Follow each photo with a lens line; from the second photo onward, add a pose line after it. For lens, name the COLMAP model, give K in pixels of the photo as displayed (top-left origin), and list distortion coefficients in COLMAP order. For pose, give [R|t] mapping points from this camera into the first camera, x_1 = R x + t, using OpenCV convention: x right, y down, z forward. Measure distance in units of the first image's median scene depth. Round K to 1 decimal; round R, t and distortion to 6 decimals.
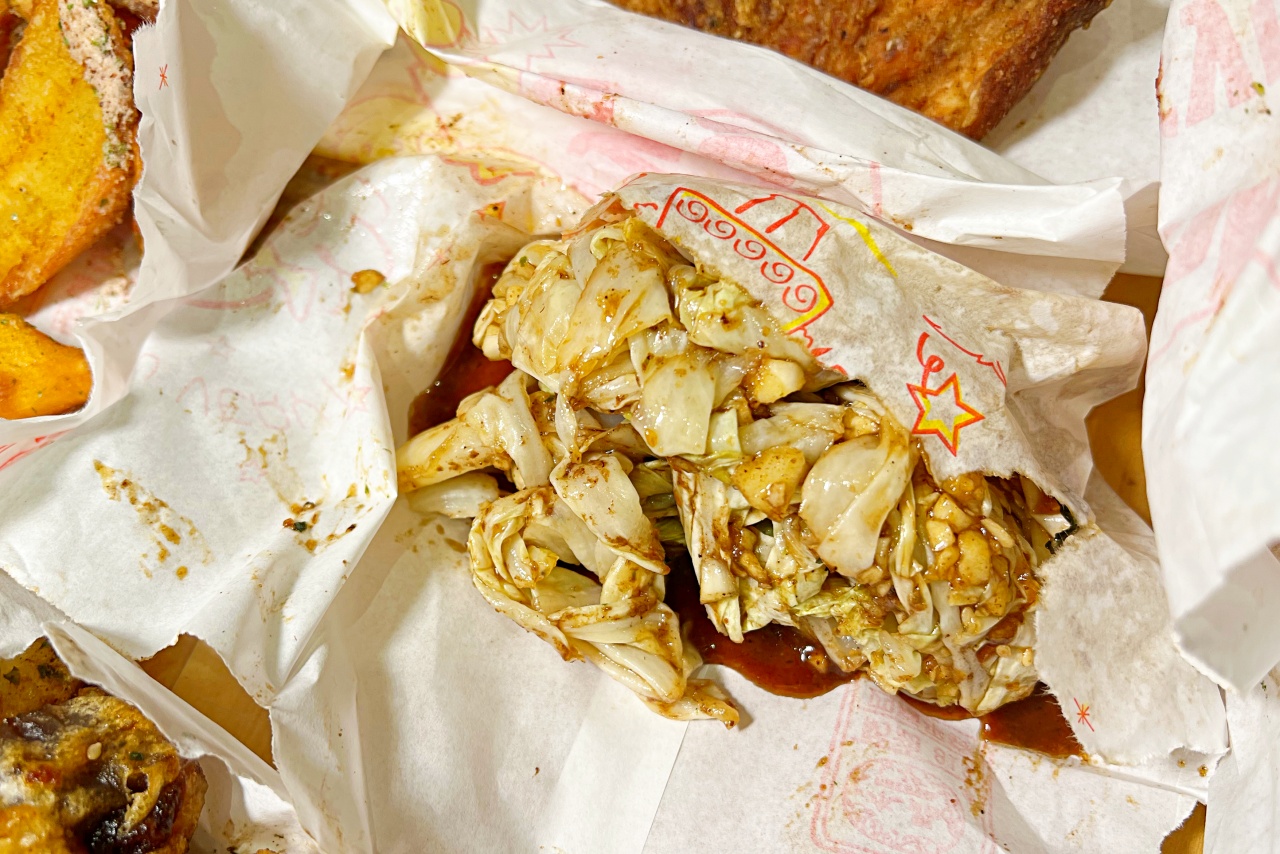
lens RADIAL K [[944.1, 0, 640.0], [0, 944.1, 427.0], [0, 0, 1]] dist [-0.001410, -0.015264]
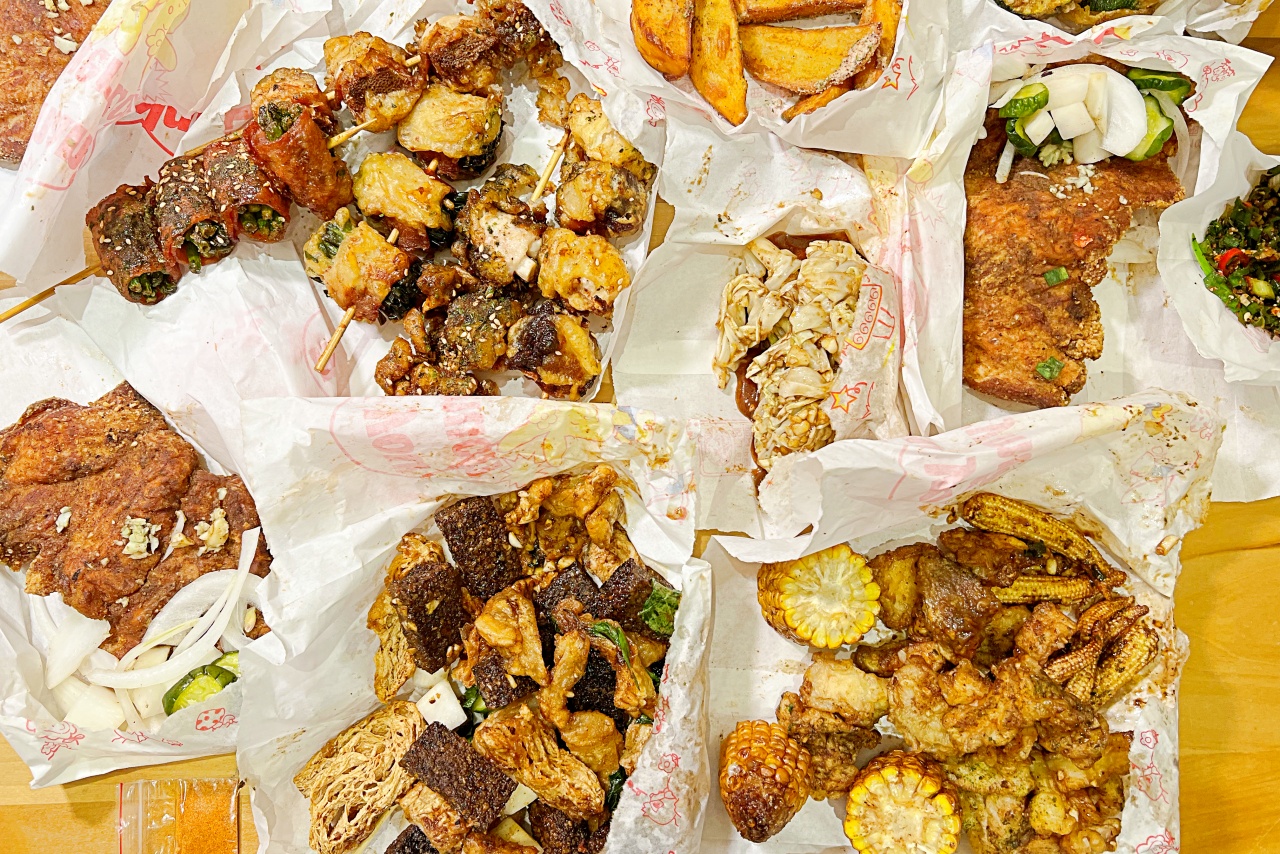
lens RADIAL K [[944.1, 0, 640.0], [0, 944.1, 427.0], [0, 0, 1]] dist [-0.001410, -0.015264]
pose [[0.393727, 0.914119, -0.096775, 0.406605], [-0.864668, 0.404030, 0.298512, -0.294745], [0.311975, -0.033854, 0.949487, -1.873308]]
